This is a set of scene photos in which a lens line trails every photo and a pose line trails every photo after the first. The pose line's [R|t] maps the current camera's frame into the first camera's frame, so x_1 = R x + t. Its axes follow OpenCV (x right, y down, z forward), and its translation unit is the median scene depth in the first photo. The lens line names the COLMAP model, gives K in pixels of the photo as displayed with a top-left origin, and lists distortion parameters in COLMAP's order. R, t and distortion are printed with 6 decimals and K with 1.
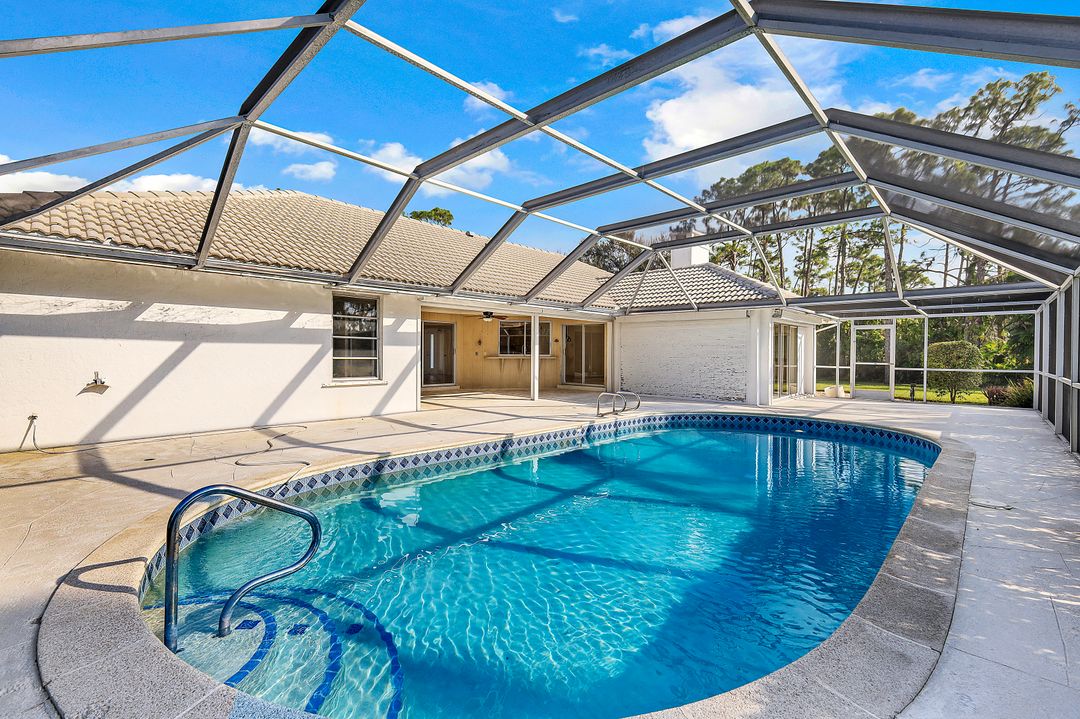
lens RADIAL K [[467.9, 0, 544.8], [0, 467.9, 359.6], [0, 0, 1]] dist [0.004180, -0.000725]
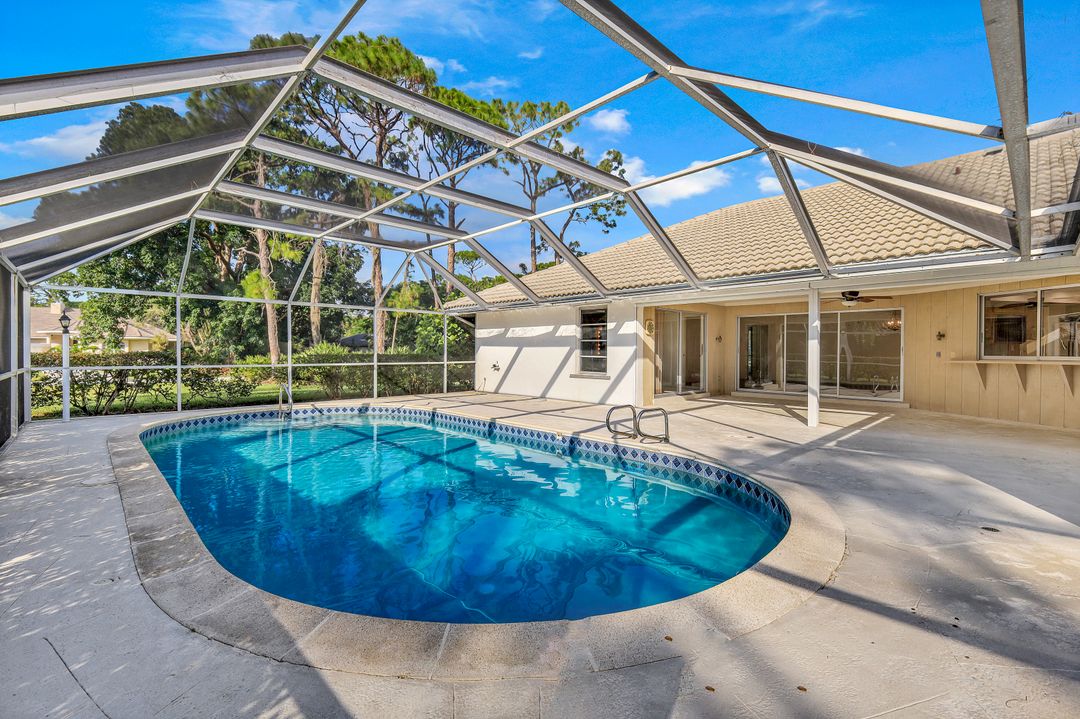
lens RADIAL K [[467.9, 0, 537.3], [0, 467.9, 353.9], [0, 0, 1]] dist [0.004180, -0.000725]
pose [[-0.043921, -0.001511, -0.999034, 0.876105], [-0.017629, 0.999844, -0.000738, -0.006832], [0.998879, 0.017580, -0.043941, 0.901238]]
